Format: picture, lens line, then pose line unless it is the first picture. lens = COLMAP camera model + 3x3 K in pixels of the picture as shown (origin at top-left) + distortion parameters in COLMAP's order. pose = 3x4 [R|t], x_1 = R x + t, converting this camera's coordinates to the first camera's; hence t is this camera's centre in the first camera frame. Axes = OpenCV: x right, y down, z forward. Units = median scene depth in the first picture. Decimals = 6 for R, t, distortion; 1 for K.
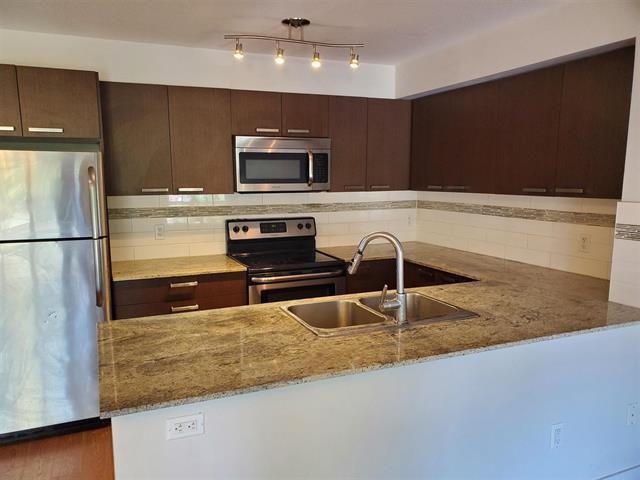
lens RADIAL K [[496.2, 0, 316.0], [0, 496.2, 250.3], [0, 0, 1]] dist [0.005900, -0.001113]
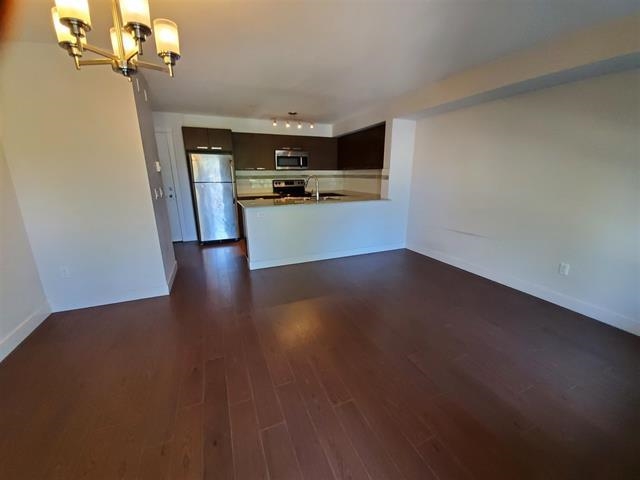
lens RADIAL K [[253.5, 0, 321.2], [0, 253.5, 238.3], [0, 0, 1]] dist [0.002441, -0.012773]
pose [[0.999957, 0.001376, -0.009152, 0.134762], [-0.000429, 0.994719, 0.102635, 0.144614], [0.009244, -0.102627, 0.994677, -0.588399]]
